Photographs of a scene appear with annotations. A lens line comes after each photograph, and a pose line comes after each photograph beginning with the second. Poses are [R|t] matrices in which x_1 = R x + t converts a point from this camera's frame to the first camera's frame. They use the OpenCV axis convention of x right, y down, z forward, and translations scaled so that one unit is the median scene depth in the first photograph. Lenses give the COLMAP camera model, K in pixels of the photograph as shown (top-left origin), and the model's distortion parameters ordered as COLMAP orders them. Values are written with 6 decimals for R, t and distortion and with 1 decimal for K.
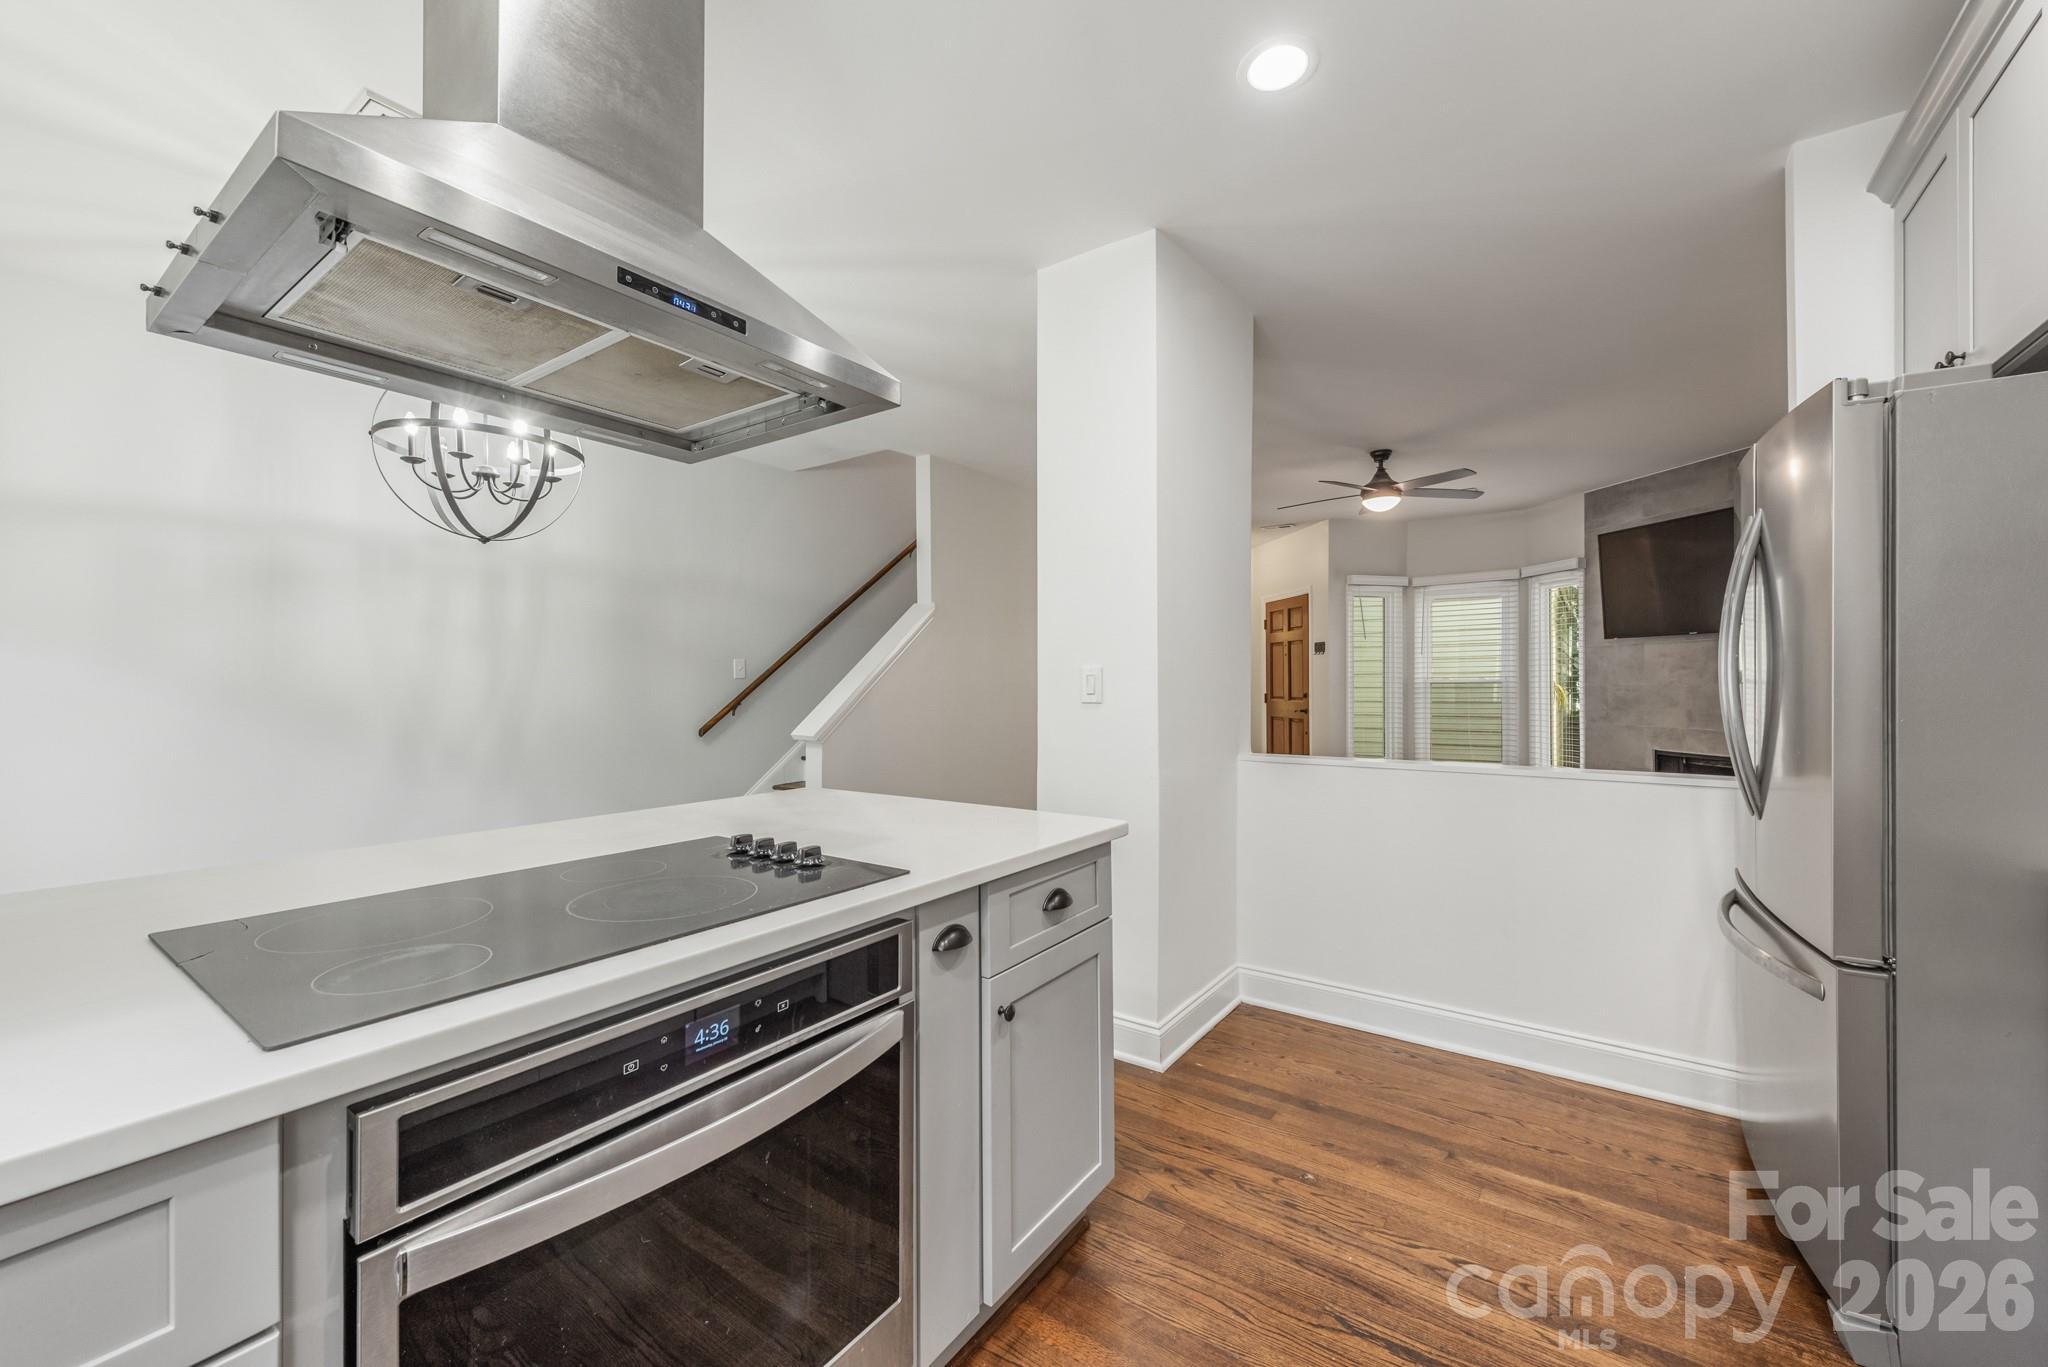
lens RADIAL K [[799.2, 0, 1032.8], [0, 799.2, 678.0], [0, 0, 1]] dist [0.008083, -0.002225]
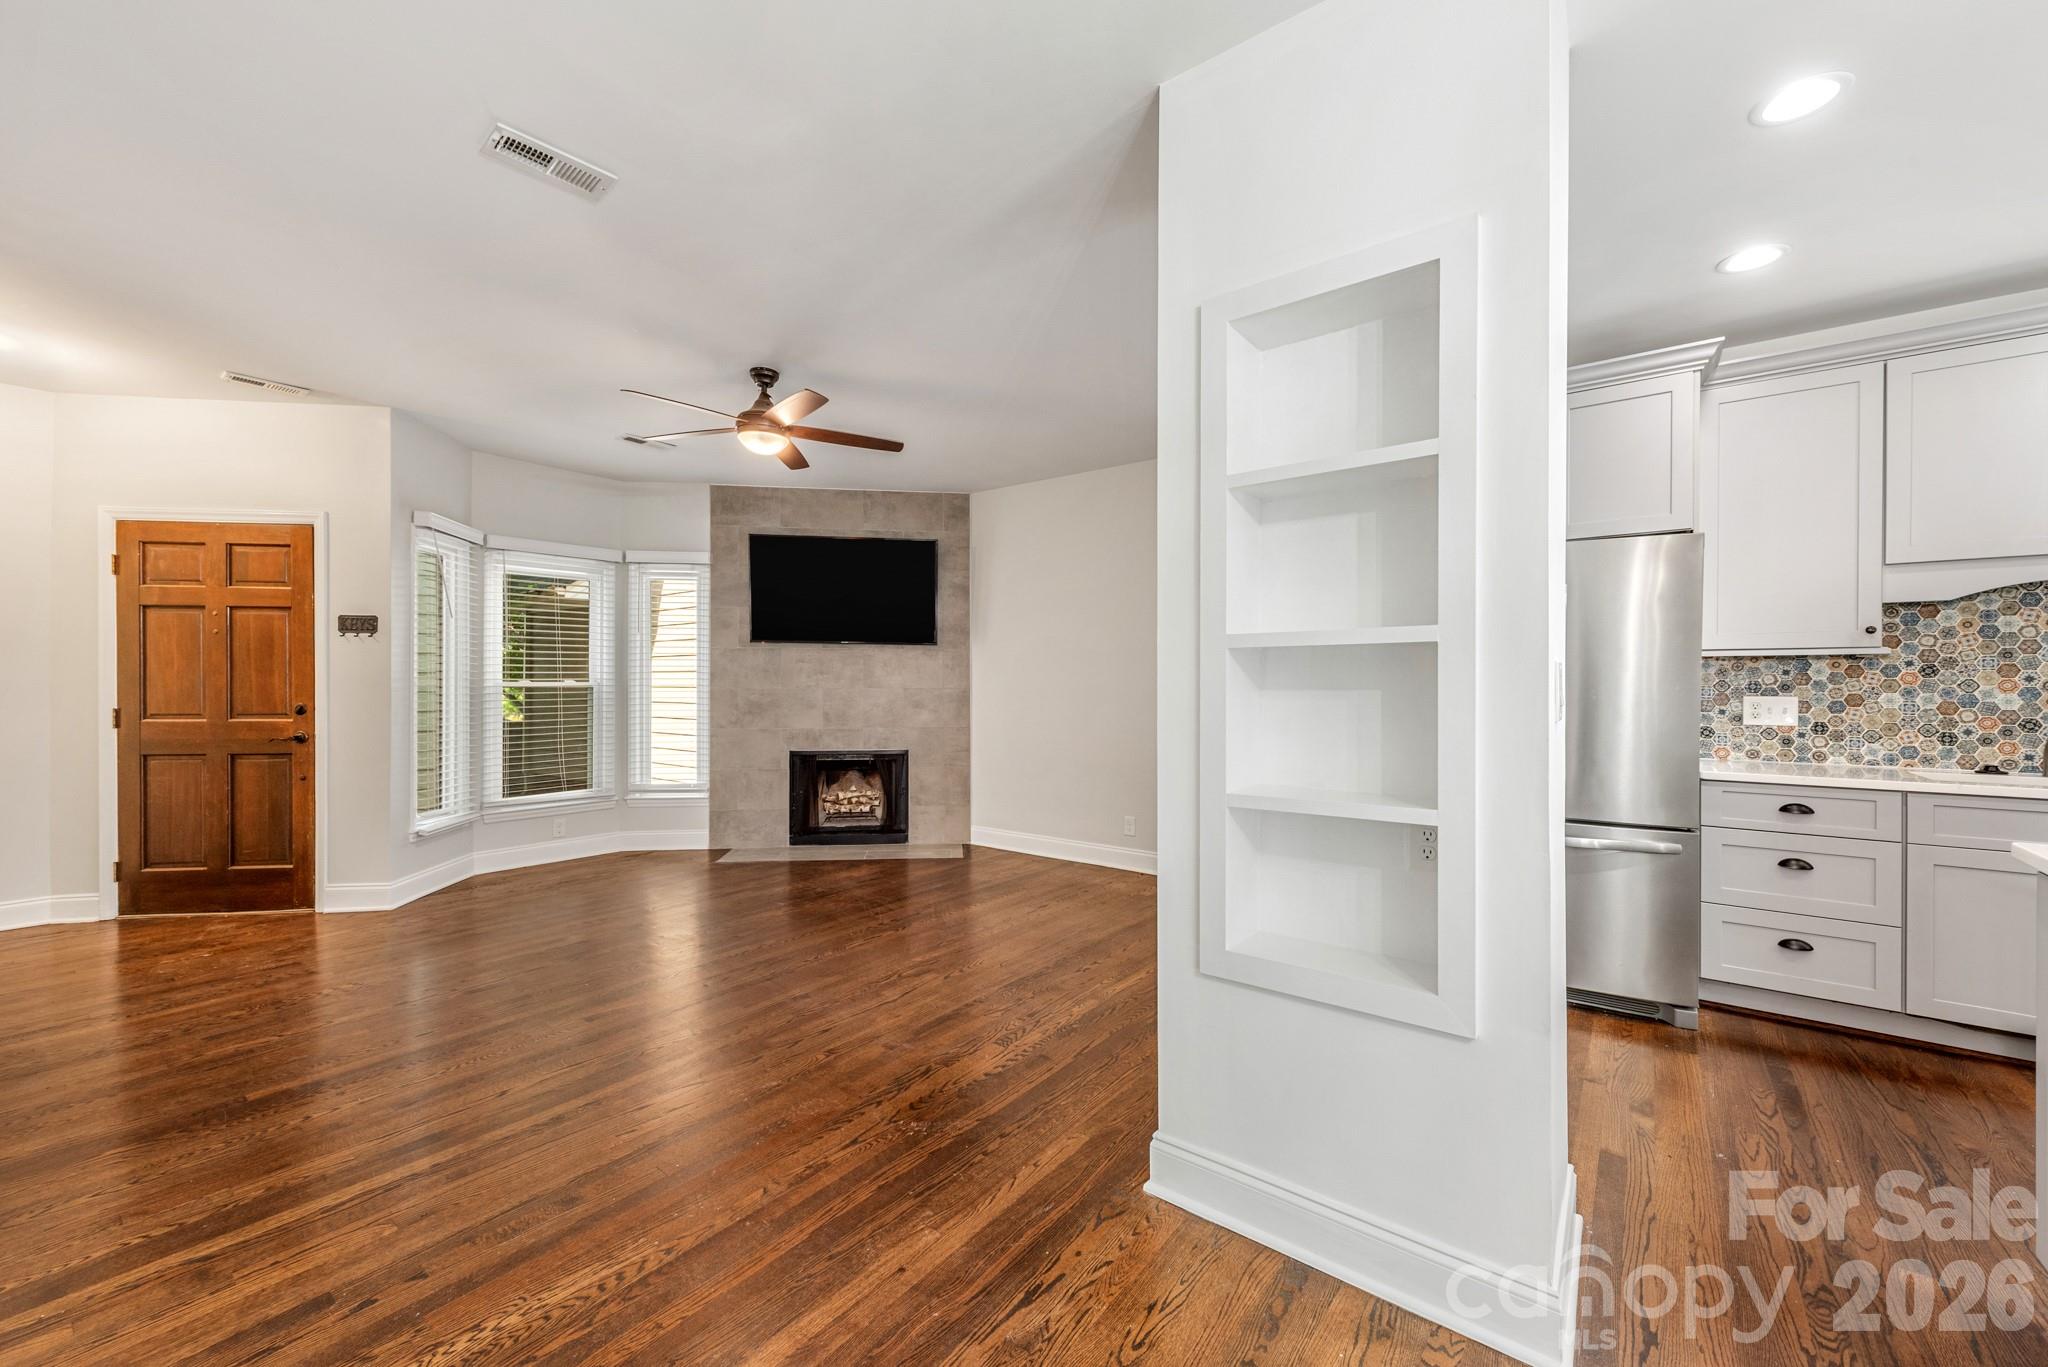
lens RADIAL K [[799.2, 0, 1034.7], [0, 799.2, 685.0], [0, 0, 1]] dist [0.008083, -0.002225]
pose [[0.036442, 0.003718, 0.999329, -0.246206], [-0.007341, 0.999967, -0.003453, 0.004478], [-0.999309, -0.007210, 0.036468, 0.615695]]
